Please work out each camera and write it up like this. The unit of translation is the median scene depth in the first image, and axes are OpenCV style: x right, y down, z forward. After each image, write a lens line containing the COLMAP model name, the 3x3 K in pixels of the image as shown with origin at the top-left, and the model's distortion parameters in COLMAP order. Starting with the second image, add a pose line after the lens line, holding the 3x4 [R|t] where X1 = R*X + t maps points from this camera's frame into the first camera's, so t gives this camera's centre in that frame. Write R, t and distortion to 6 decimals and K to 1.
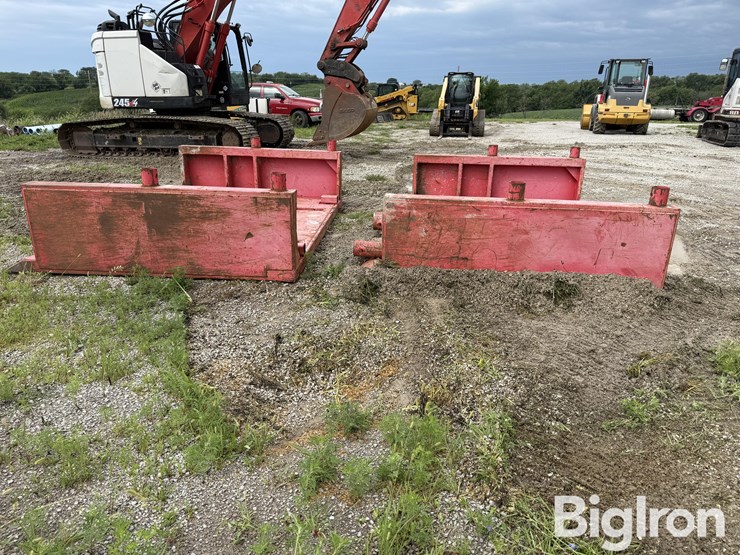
lens RADIAL K [[558.0, 0, 383.8], [0, 558.0, 277.6], [0, 0, 1]] dist [0.057958, -0.095106]
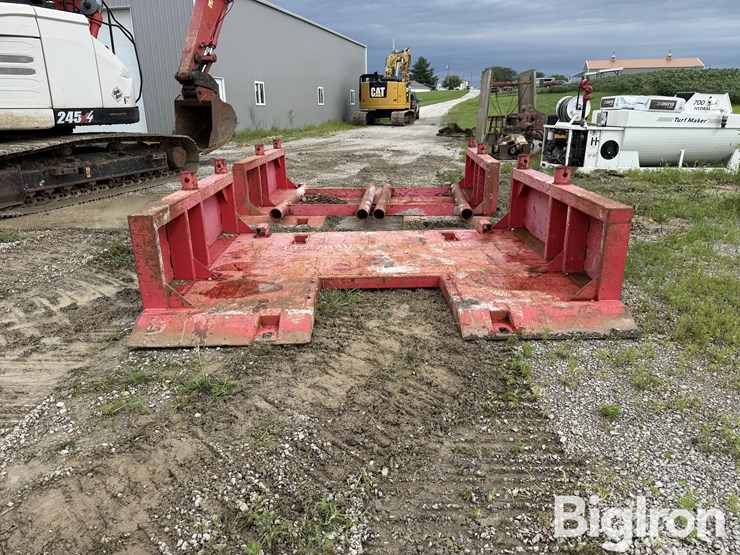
lens RADIAL K [[517.2, 0, 375.2], [0, 517.2, 280.5], [0, 0, 1]] dist [0.075006, -0.107574]
pose [[-0.098757, -0.333582, 0.937534, -0.892394], [0.325331, 0.879545, 0.347218, -0.299149], [-0.940429, 0.339299, 0.021664, 0.917061]]
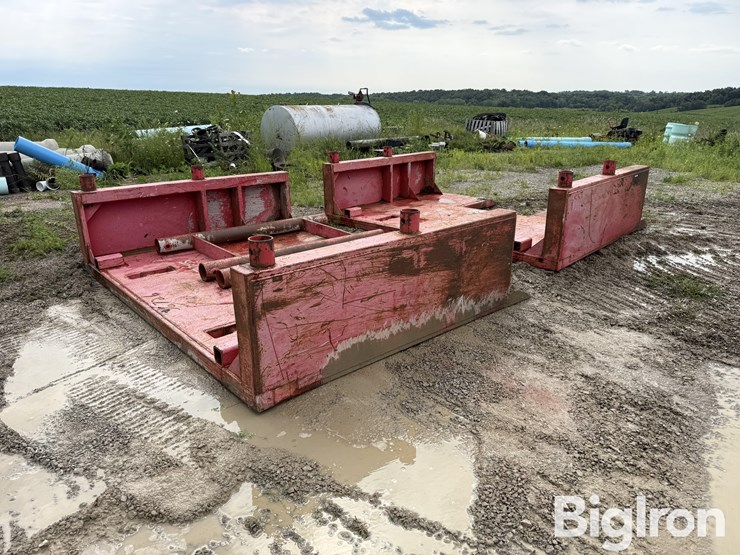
lens RADIAL K [[517.2, 0, 375.2], [0, 517.2, 280.5], [0, 0, 1]] dist [0.075006, -0.107574]
pose [[-0.635834, 0.243141, -0.732528, 0.579711], [-0.249651, 0.833277, 0.493278, -0.418430], [0.730335, 0.496520, -0.469125, 1.290154]]
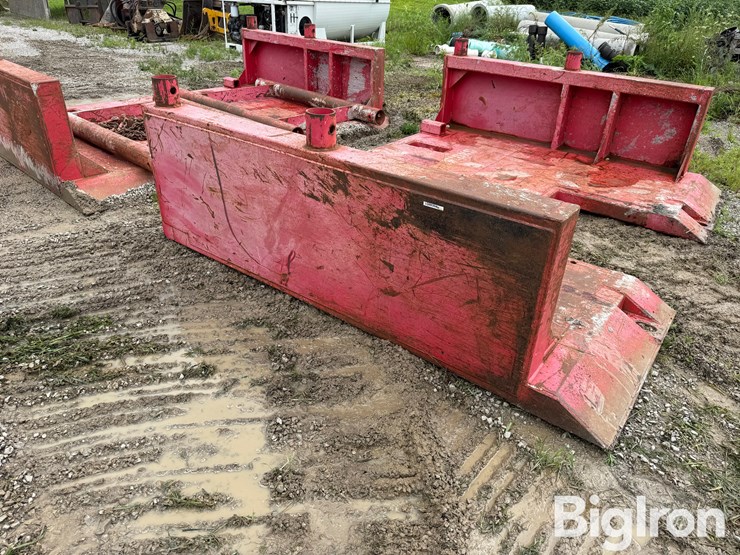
lens RADIAL K [[517.8, 0, 376.3], [0, 517.8, 275.9], [0, 0, 1]] dist [0.042797, -0.055220]
pose [[-0.837993, -0.310640, 0.448632, -0.444263], [0.126865, 0.688715, 0.713847, -0.413517], [-0.530729, 0.655114, -0.537729, 1.298234]]
